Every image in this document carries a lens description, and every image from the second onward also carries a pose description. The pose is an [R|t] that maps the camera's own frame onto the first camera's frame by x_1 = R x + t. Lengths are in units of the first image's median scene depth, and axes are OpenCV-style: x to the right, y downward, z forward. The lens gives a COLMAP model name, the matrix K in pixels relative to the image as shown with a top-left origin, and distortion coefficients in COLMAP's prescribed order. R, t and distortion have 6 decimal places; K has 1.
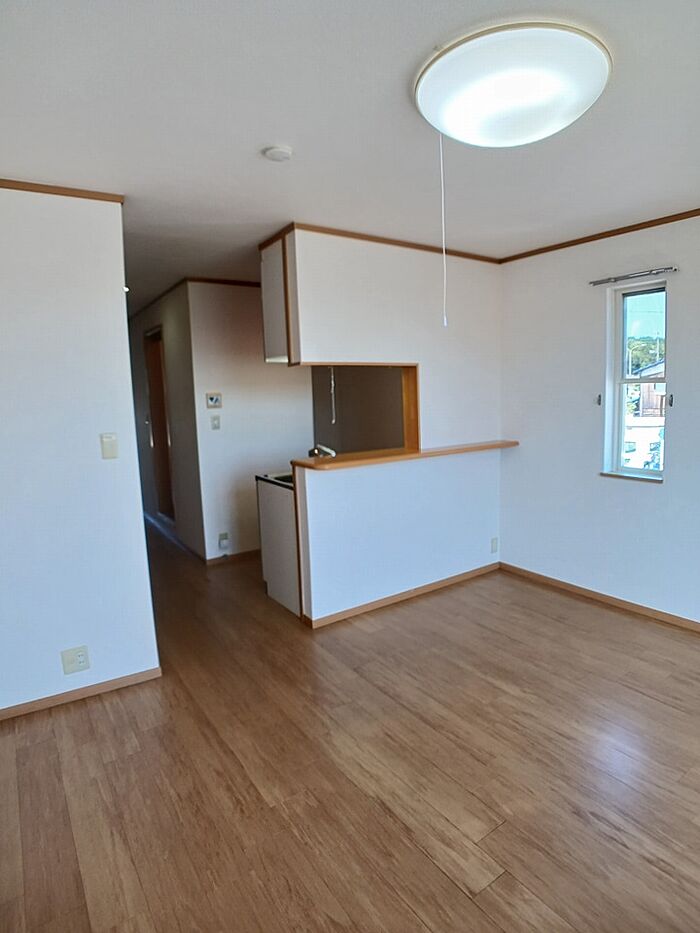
lens RADIAL K [[510.0, 0, 364.3], [0, 510.0, 463.7], [0, 0, 1]] dist [-0.089139, 0.001400]
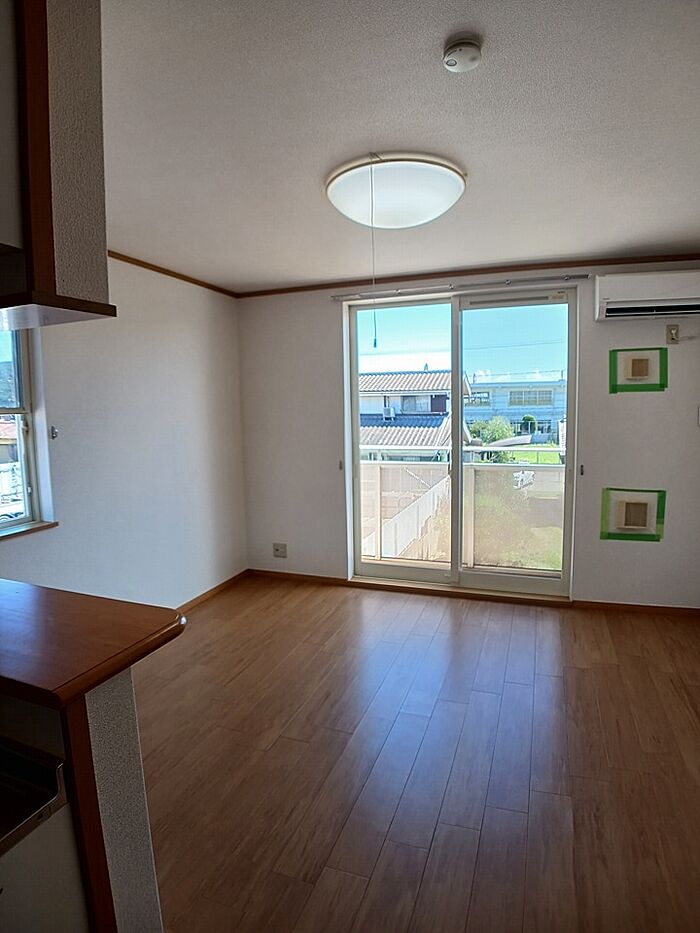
lens RADIAL K [[510.0, 0, 364.3], [0, 510.0, 463.7], [0, 0, 1]] dist [-0.089139, 0.001400]
pose [[-0.591959, -0.032117, 0.805328, -0.664834], [0.145411, 0.978553, 0.145909, -0.179879], [-0.792742, 0.203476, -0.574593, 1.625045]]
